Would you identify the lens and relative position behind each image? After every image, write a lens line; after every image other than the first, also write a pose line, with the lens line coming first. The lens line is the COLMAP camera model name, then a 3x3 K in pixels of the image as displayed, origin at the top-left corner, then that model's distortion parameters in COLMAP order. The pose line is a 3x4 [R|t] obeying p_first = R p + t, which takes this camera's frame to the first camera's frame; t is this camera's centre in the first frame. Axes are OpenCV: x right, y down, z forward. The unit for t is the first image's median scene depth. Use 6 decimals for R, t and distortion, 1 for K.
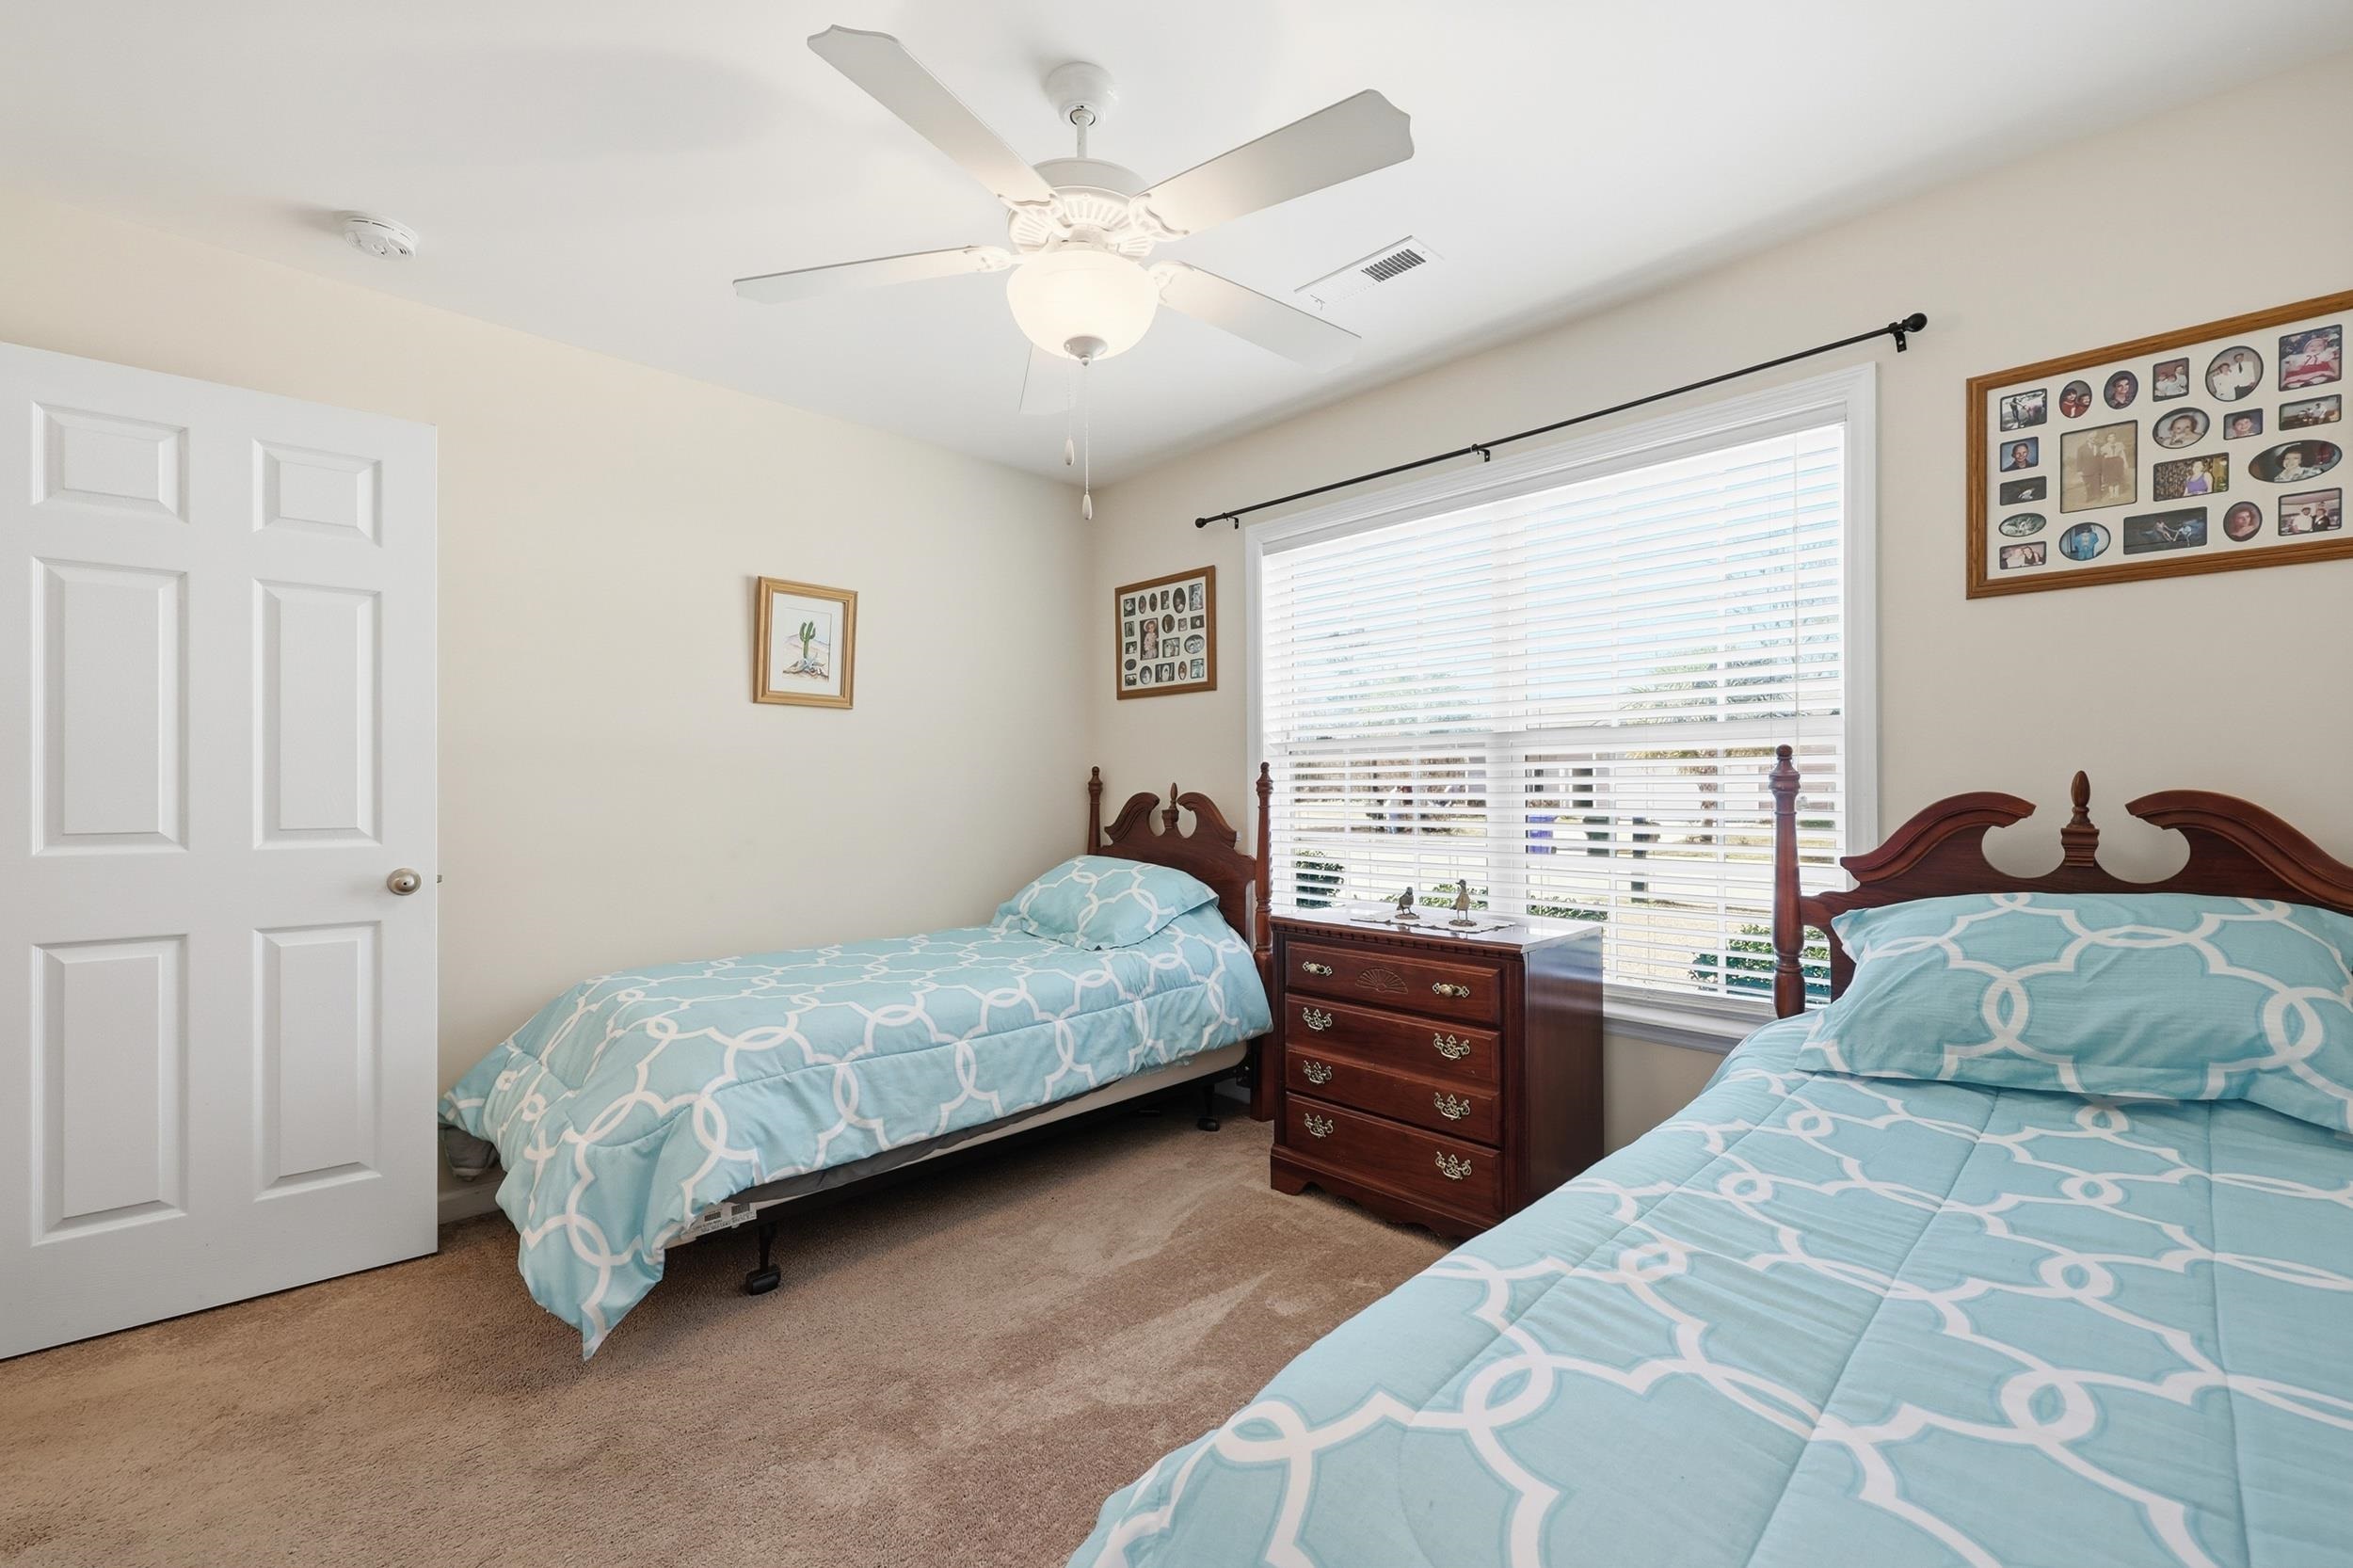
lens RADIAL K [[976.1, 0, 1196.7], [0, 976.1, 787.6], [0, 0, 1]] dist [-0.002597, -0.000729]
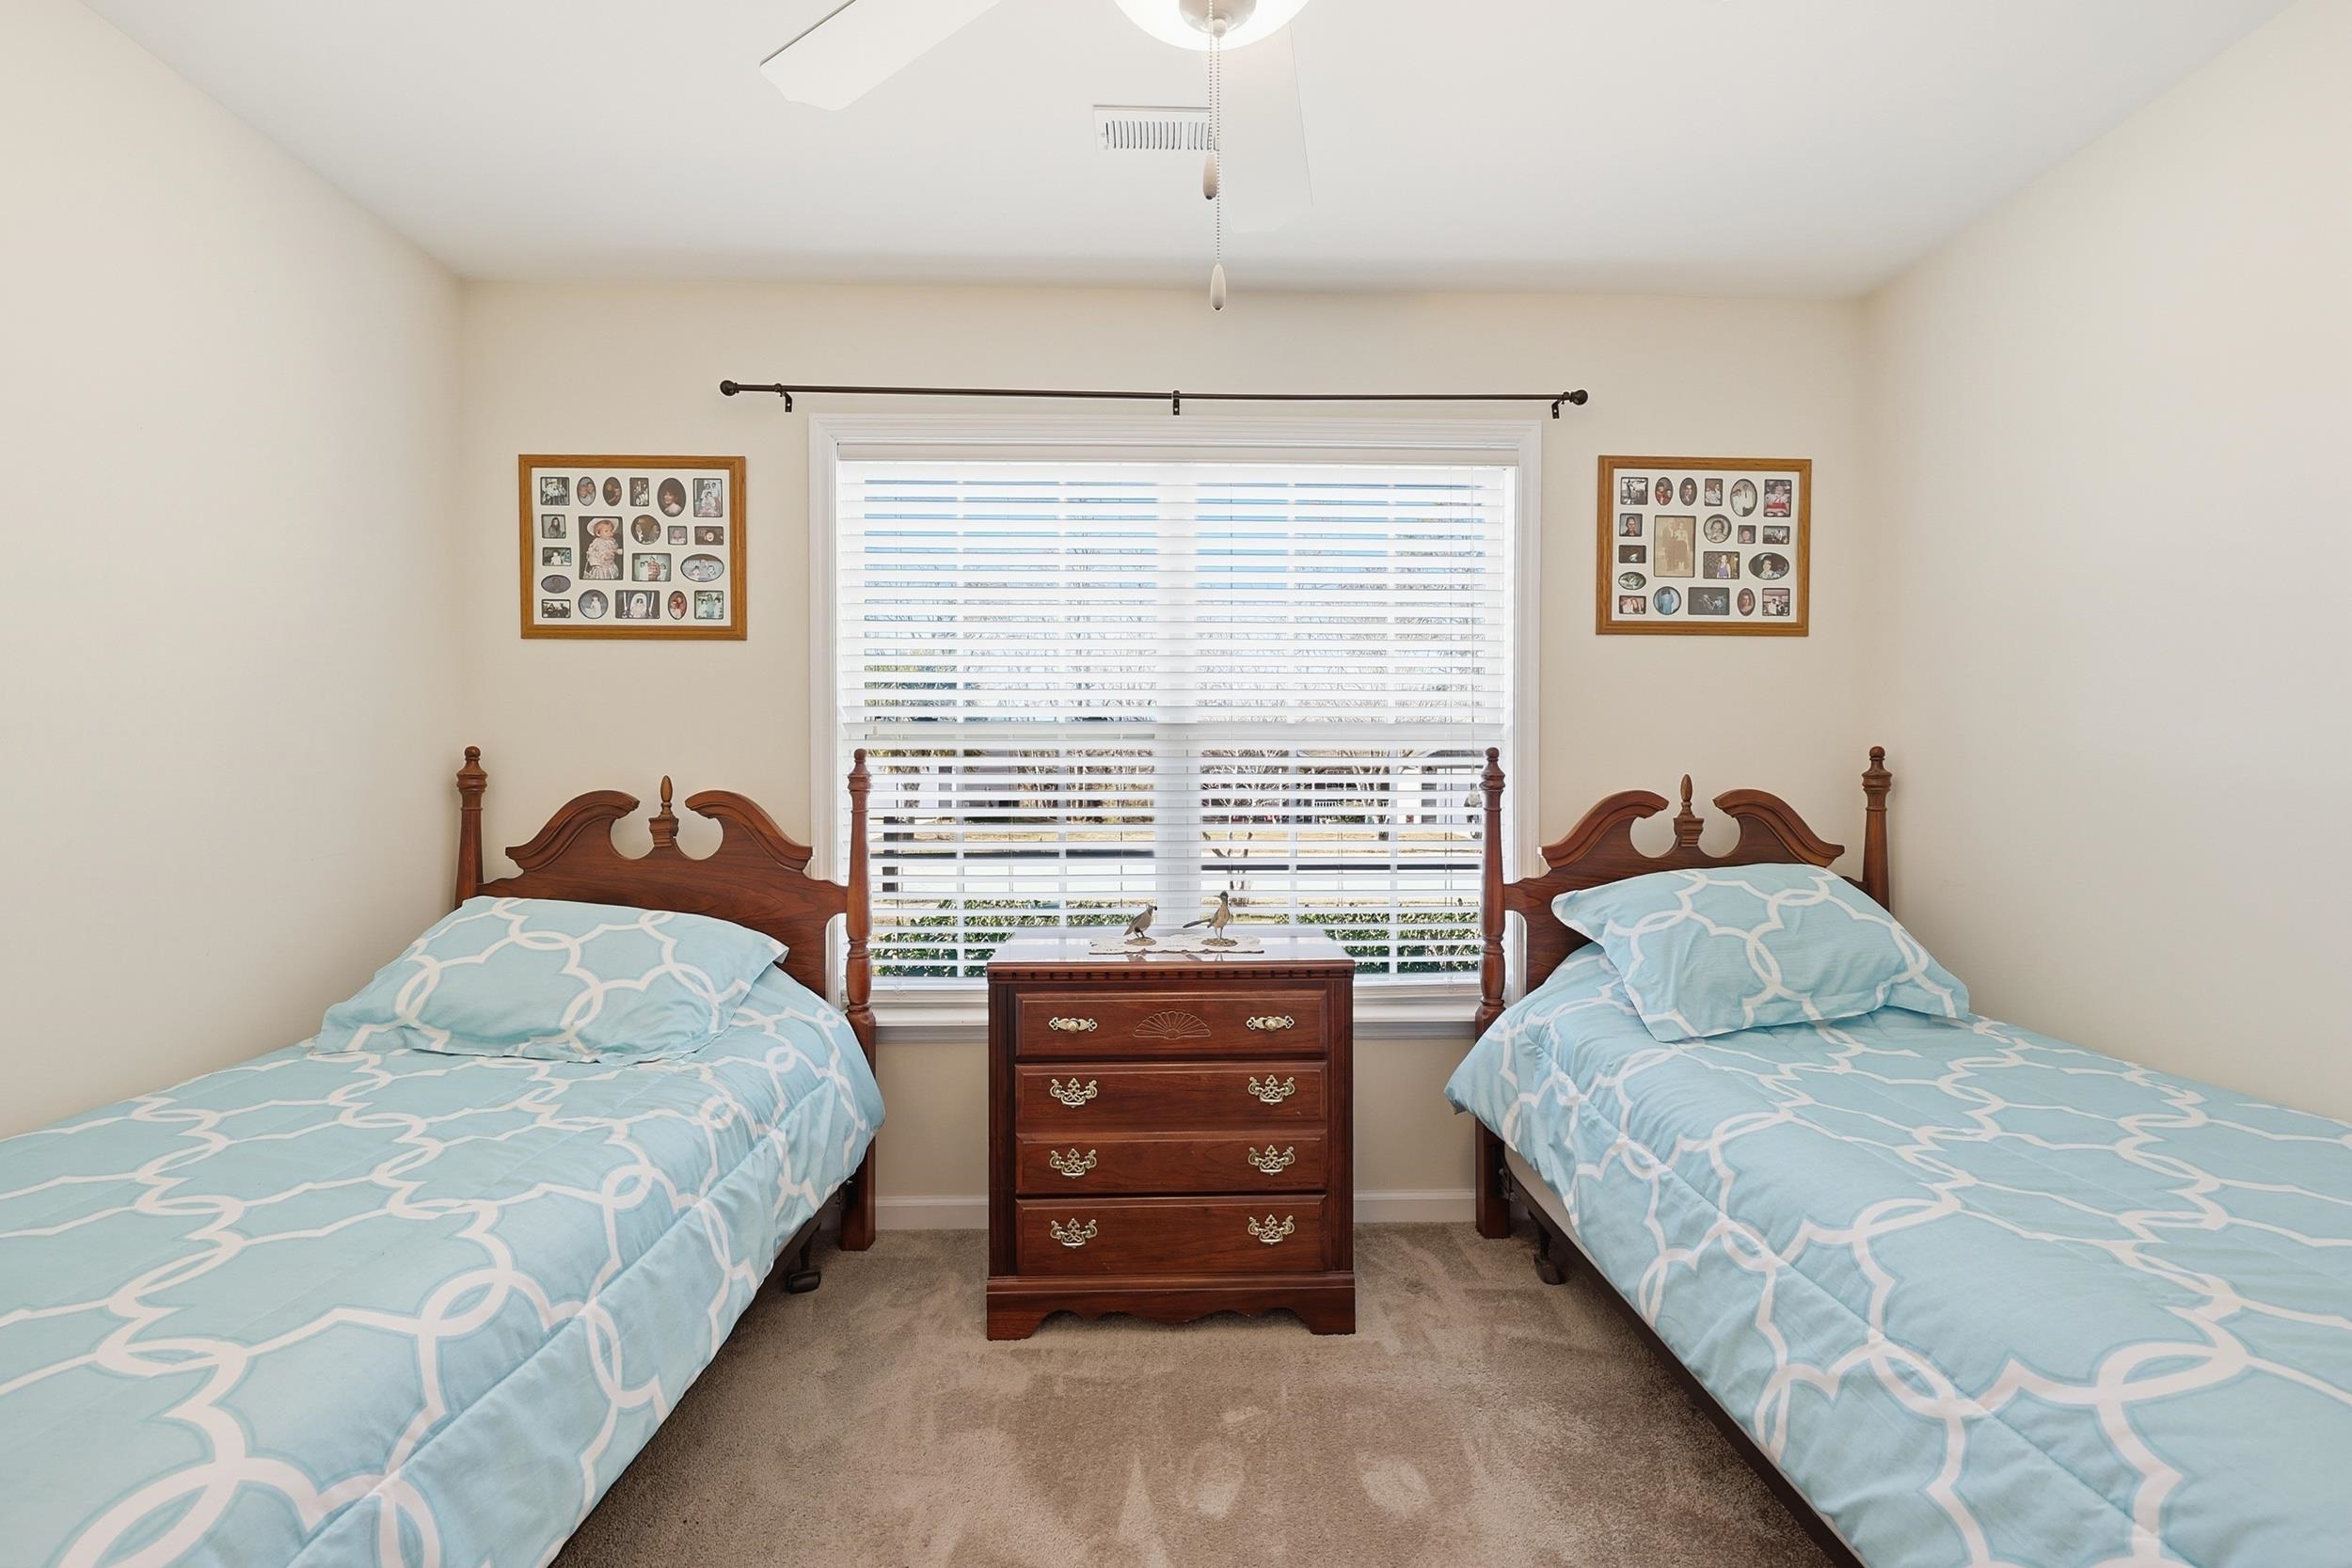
lens RADIAL K [[975.6, 0, 1196.2], [0, 975.6, 787.6], [0, 0, 1]] dist [-0.002597, -0.000729]
pose [[0.680853, 0.001637, 0.732418, -0.415423], [-0.003961, 0.999991, 0.001448, 0.001285], [-0.732409, -0.003887, 0.680854, 0.479141]]
